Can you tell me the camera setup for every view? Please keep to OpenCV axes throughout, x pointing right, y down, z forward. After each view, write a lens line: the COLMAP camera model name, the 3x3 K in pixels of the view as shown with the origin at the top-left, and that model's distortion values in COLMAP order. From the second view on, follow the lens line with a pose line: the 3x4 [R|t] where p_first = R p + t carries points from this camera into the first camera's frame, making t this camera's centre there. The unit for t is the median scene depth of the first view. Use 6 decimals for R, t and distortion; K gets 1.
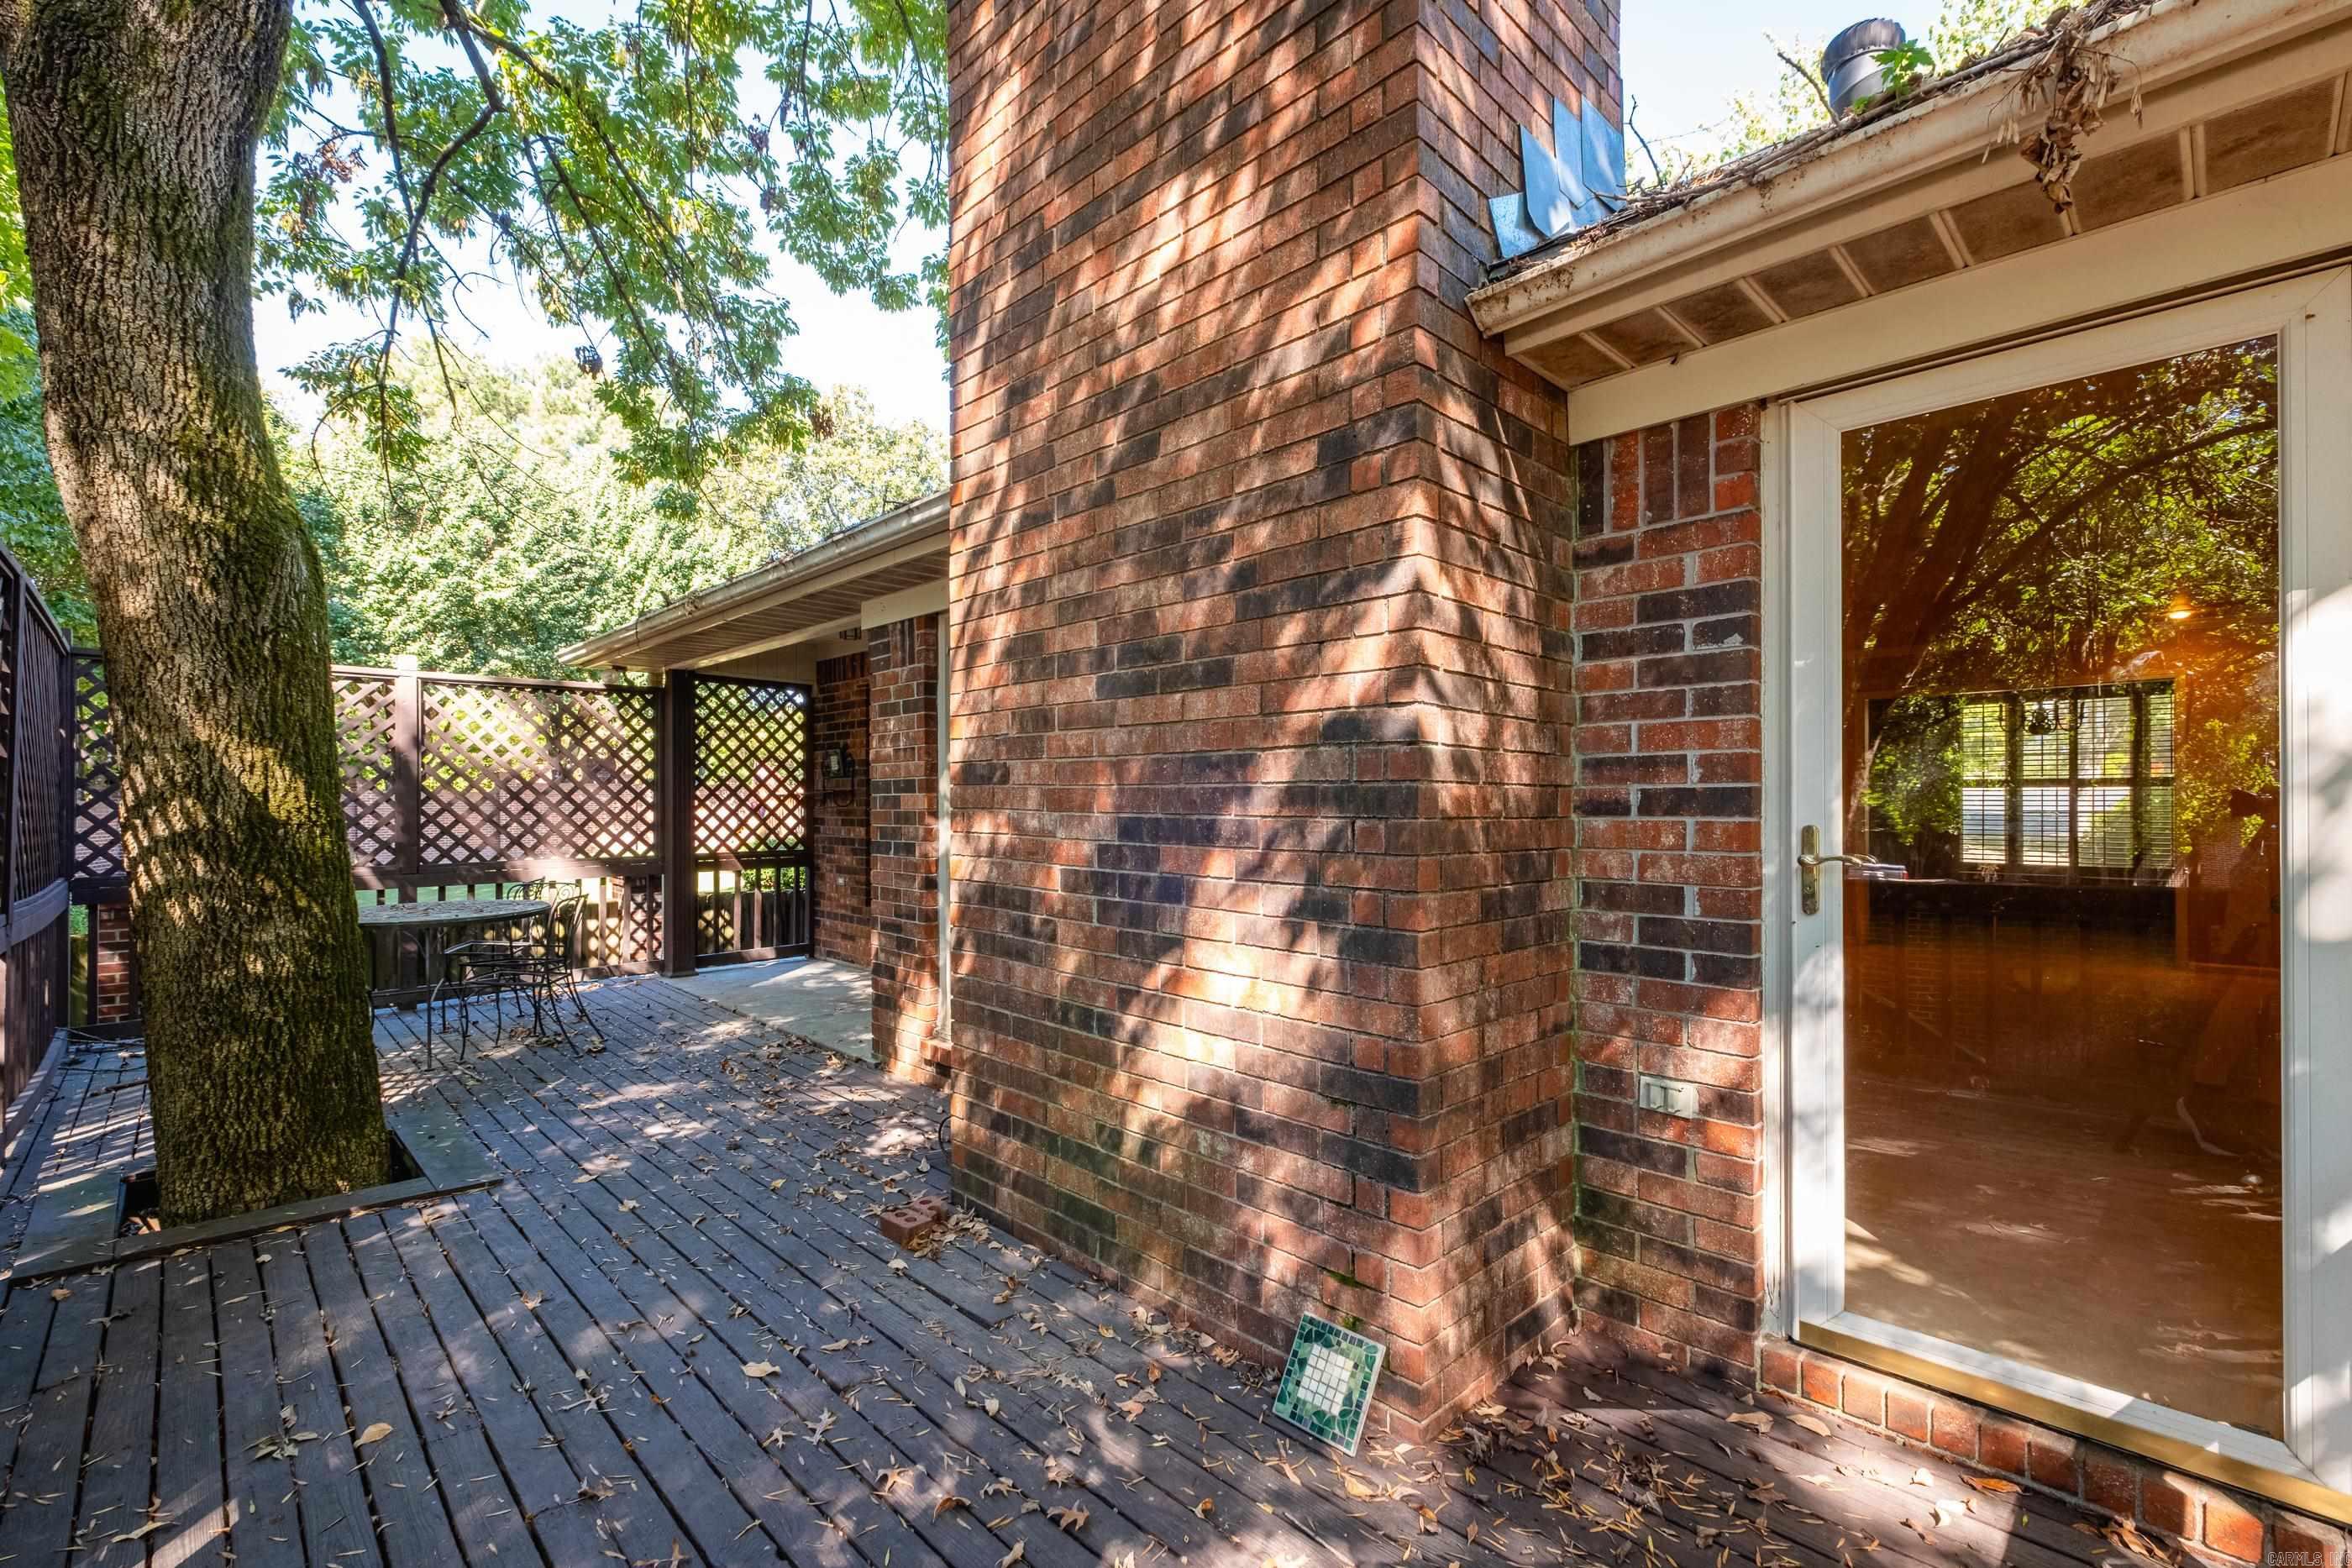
lens RADIAL K [[1009.7, 0, 1184.6], [0, 1009.7, 805.7], [0, 0, 1]] dist [-0.003085, -0.000907]
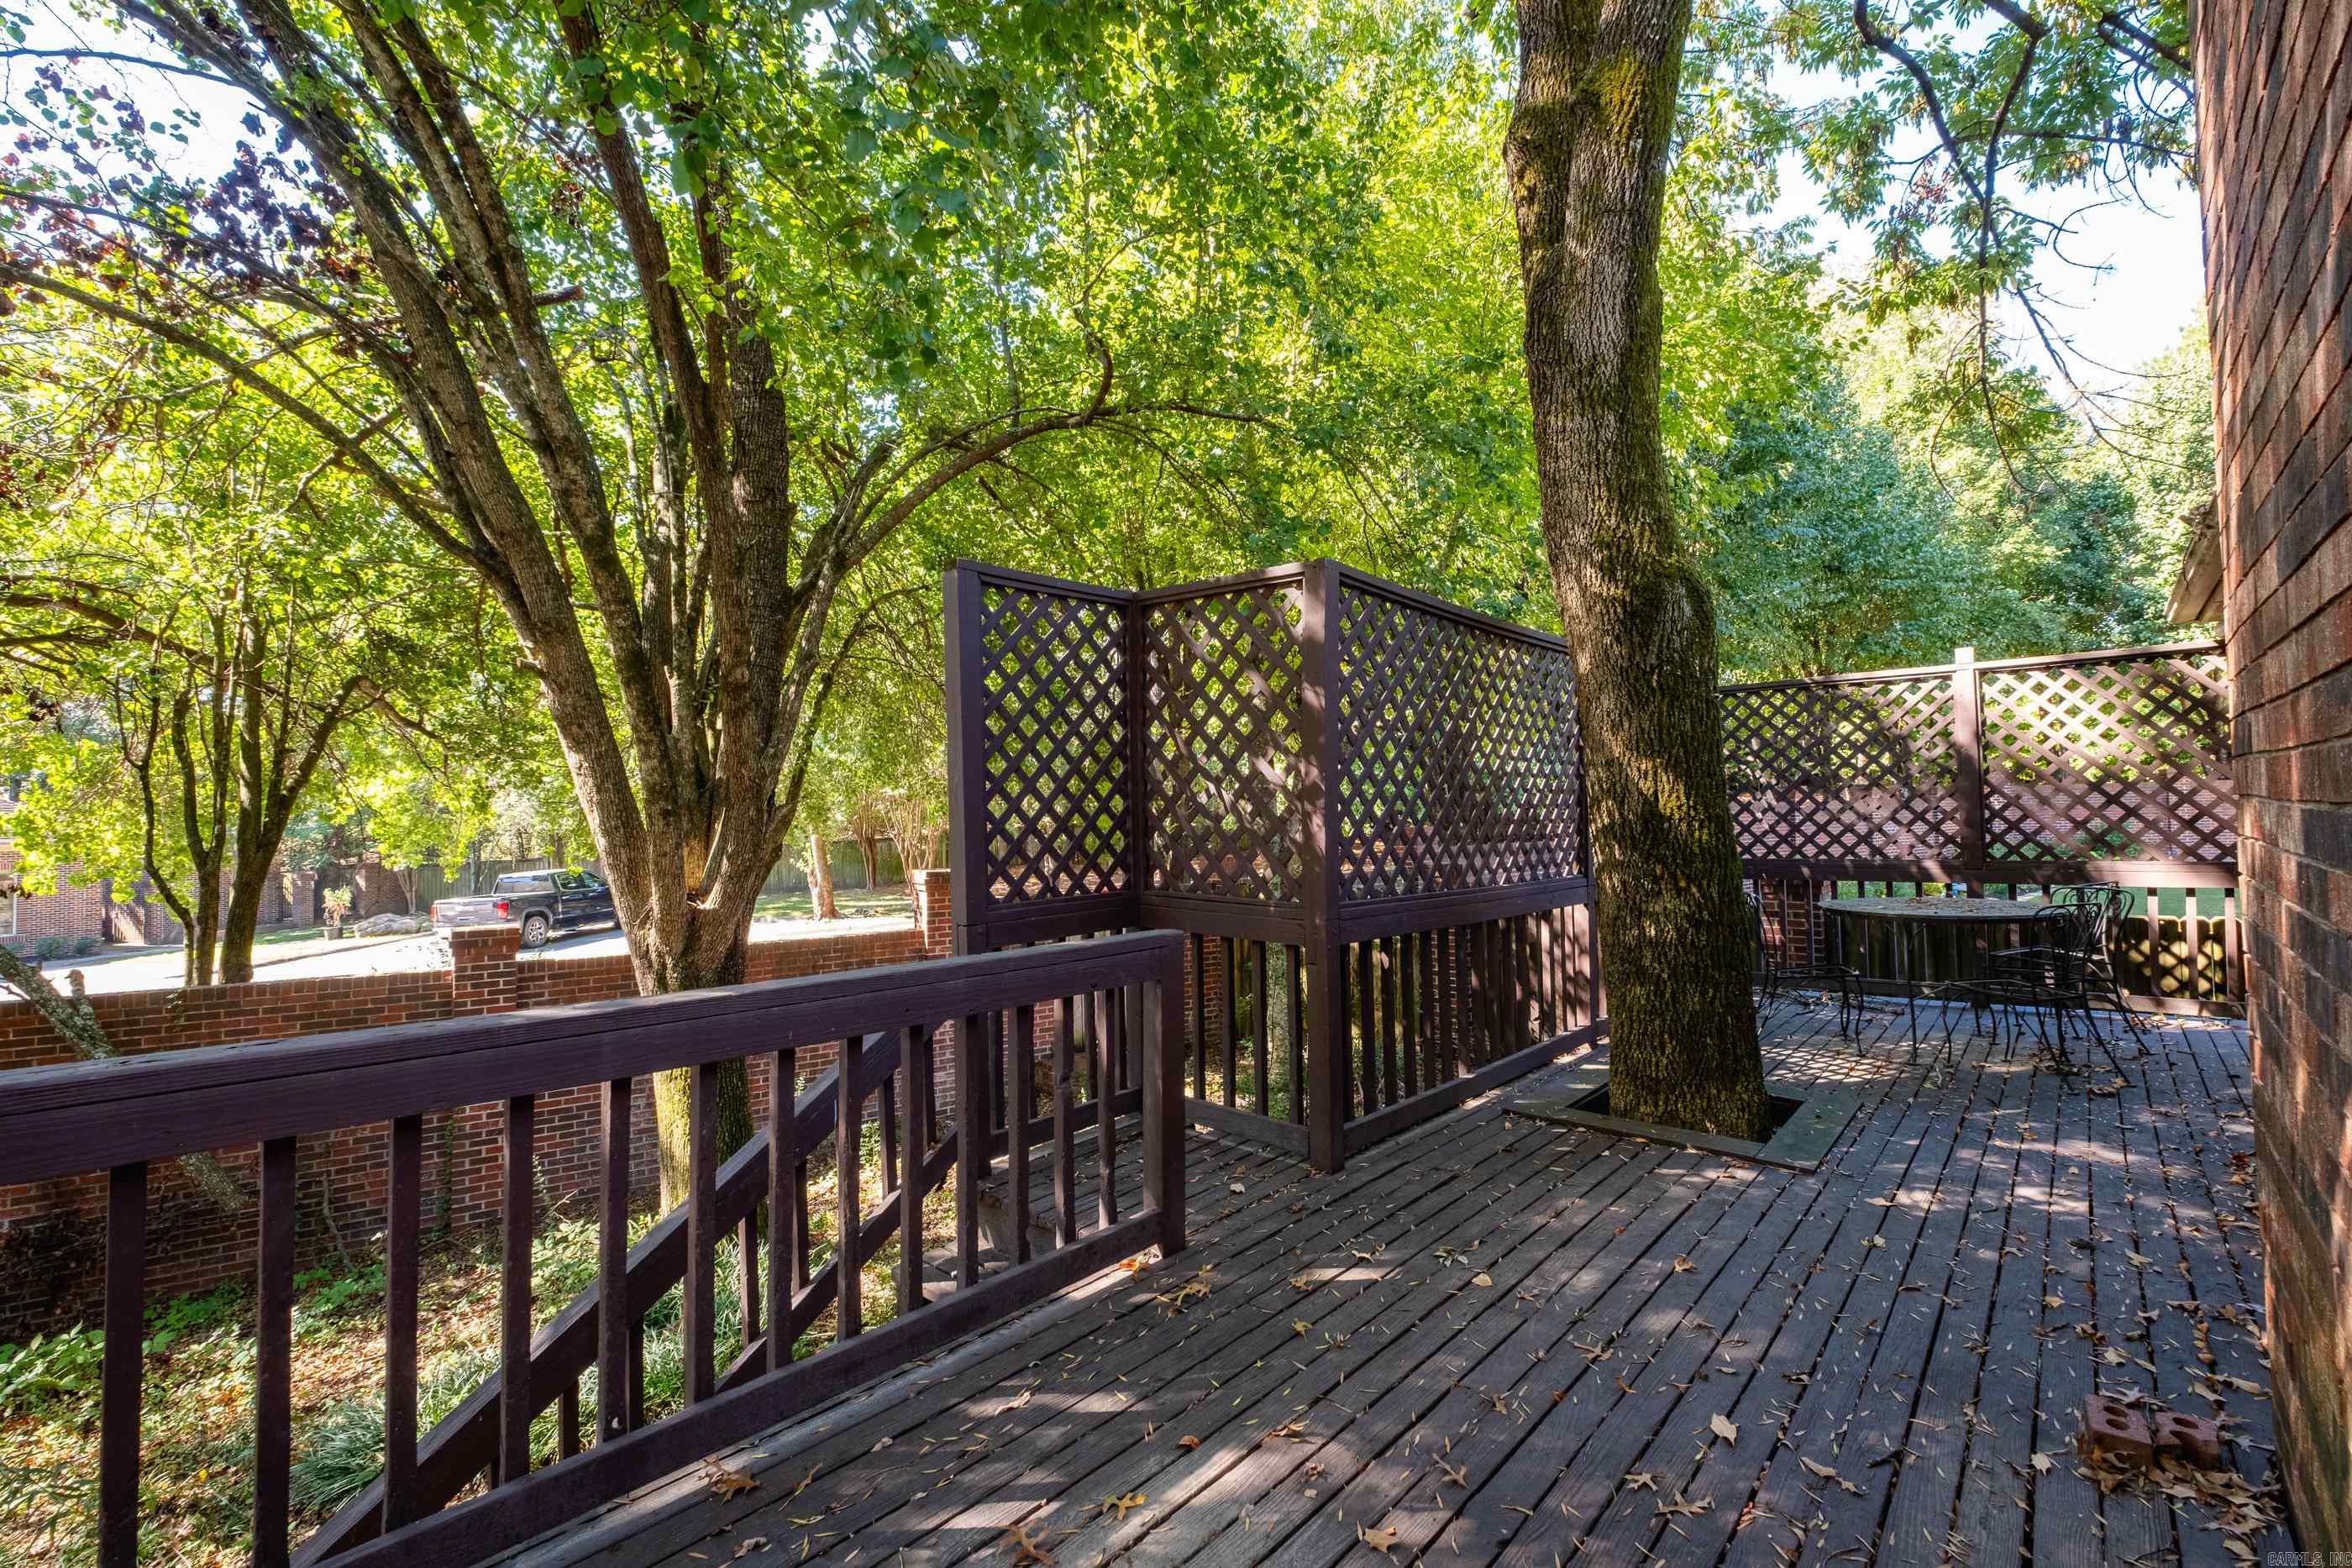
lens RADIAL K [[1009.7, 0, 1183.5], [0, 1009.7, 783.1], [0, 0, 1]] dist [-0.003085, -0.000907]
pose [[0.080137, -0.031536, -0.996285, 0.136724], [0.015932, 0.999412, -0.030354, 0.000884], [0.996657, -0.013441, 0.080593, 0.136828]]
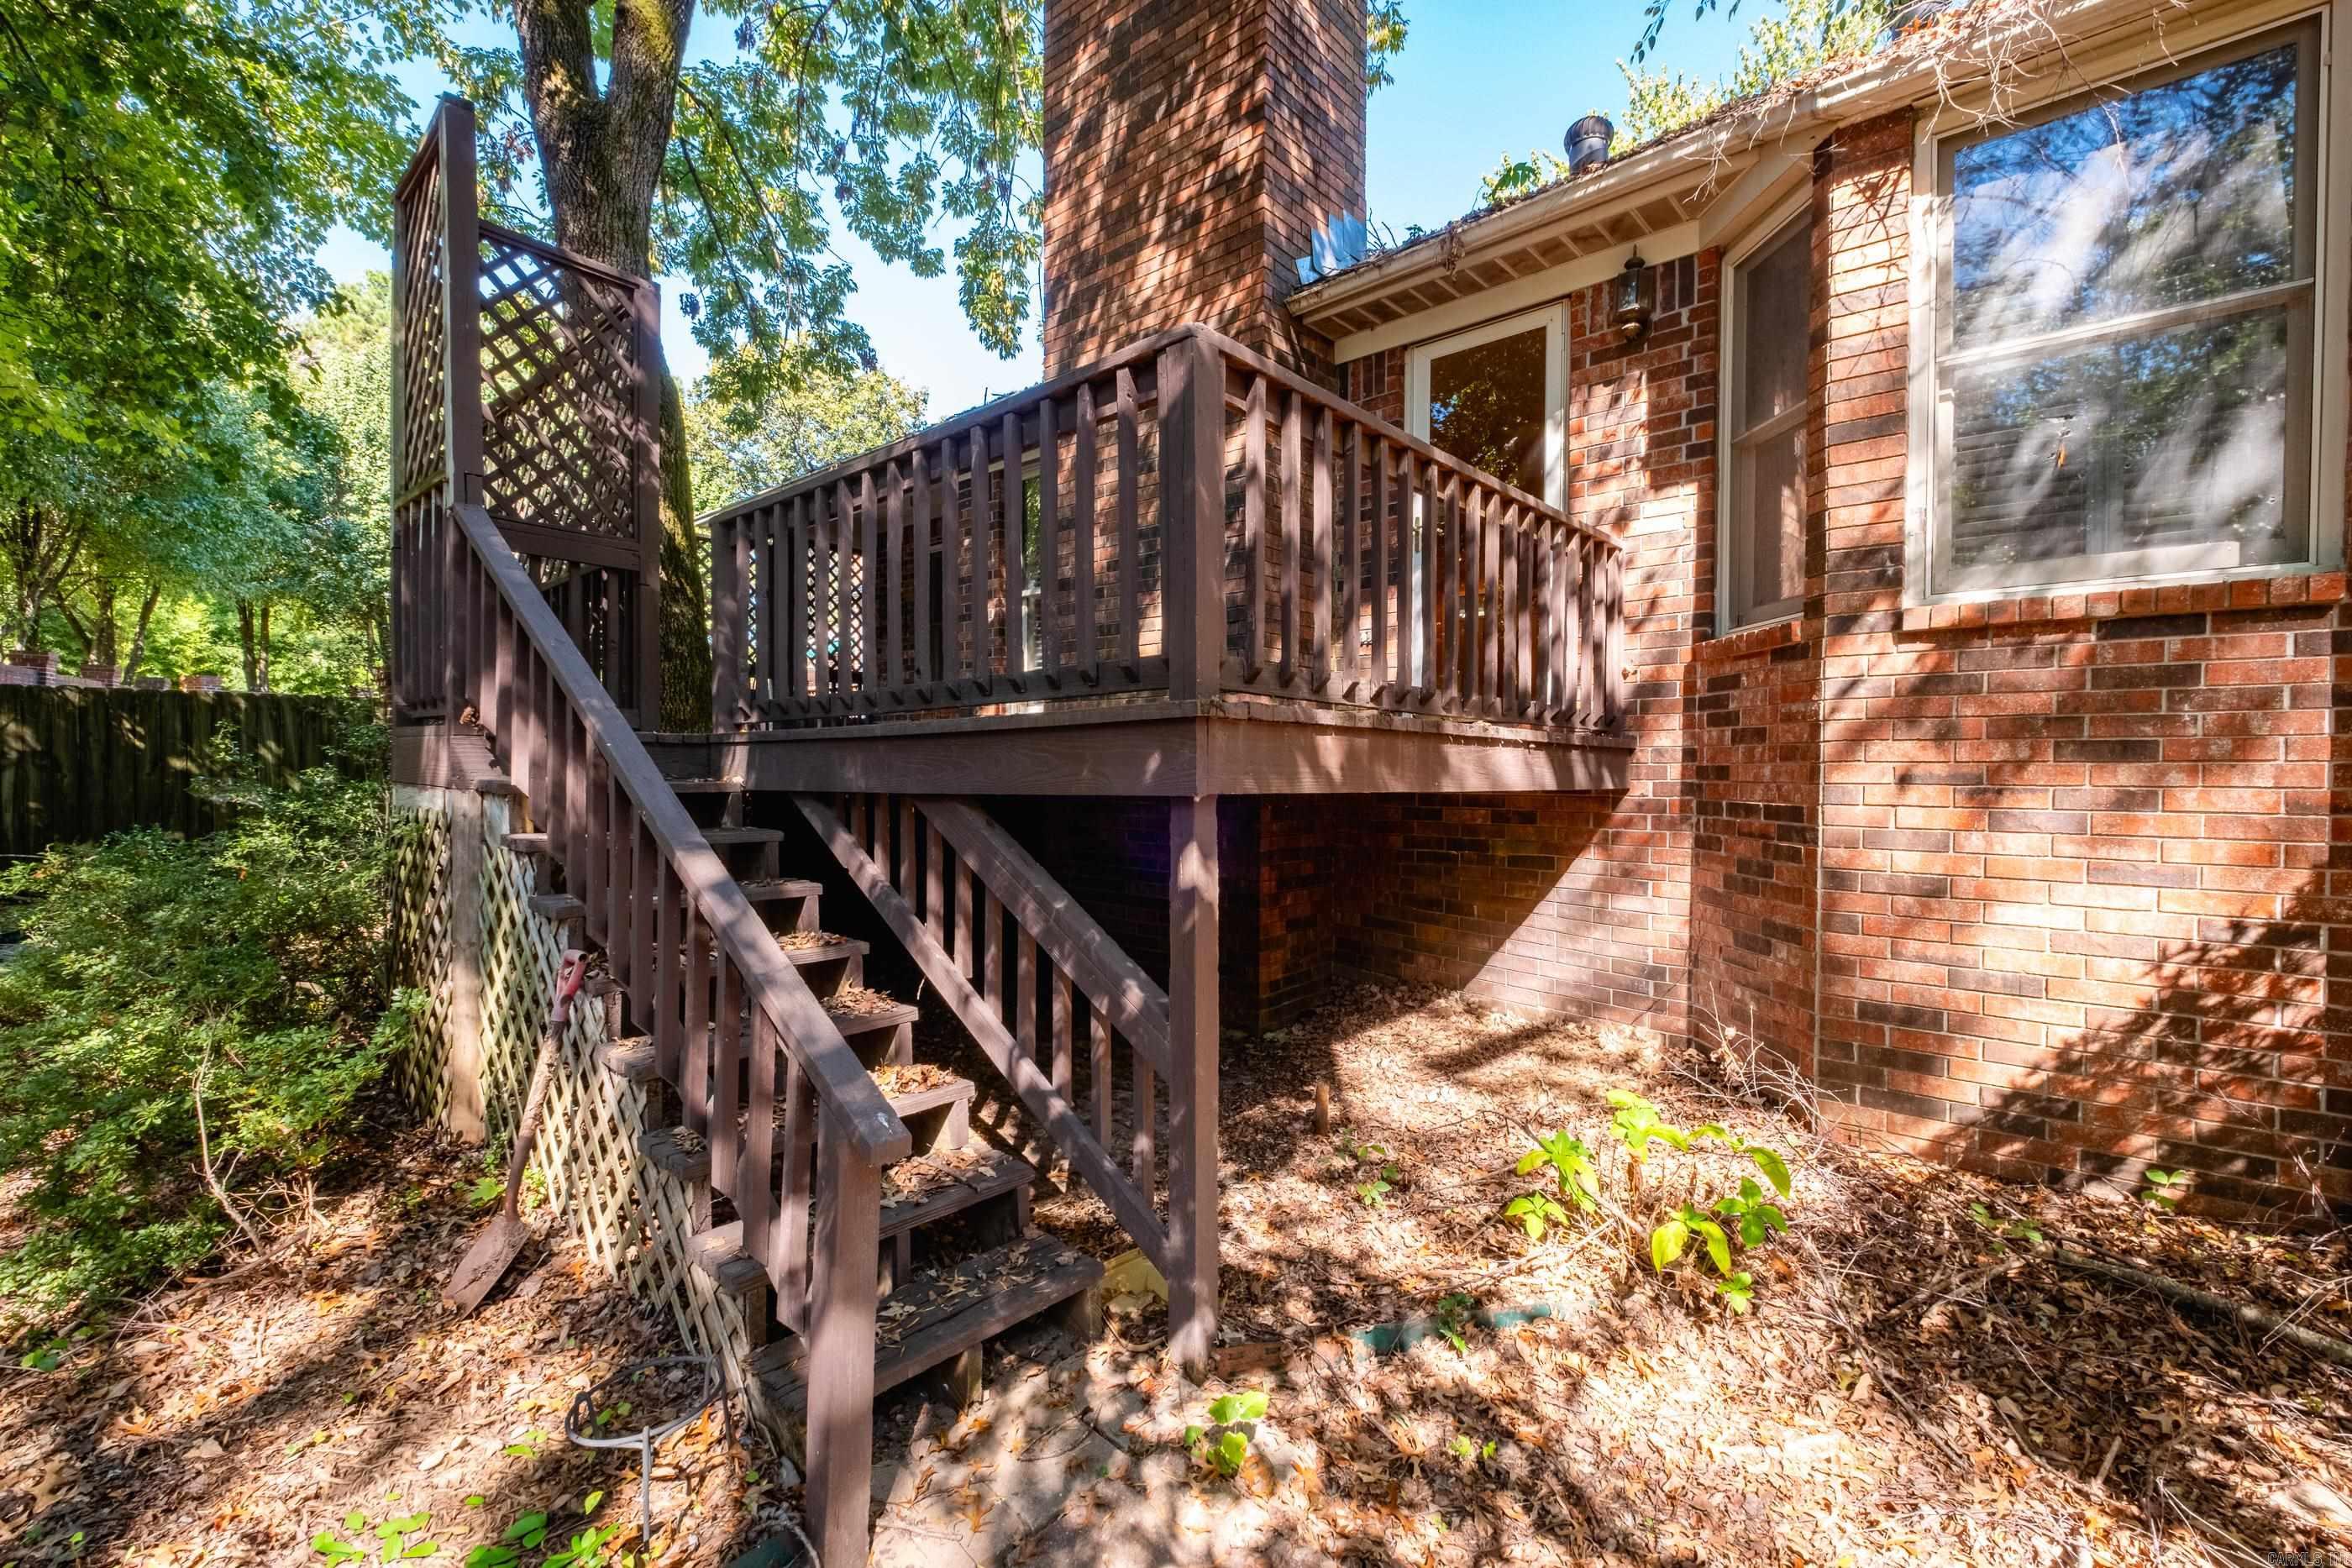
lens RADIAL K [[1009.7, 0, 1191.4], [0, 1009.7, 794.9], [0, 0, 1]] dist [-0.003085, -0.000907]
pose [[0.997416, 0.004832, 0.071675, -0.055327], [-0.006331, 0.999766, 0.020703, 0.304393], [-0.071558, -0.021104, 0.997213, -0.681416]]
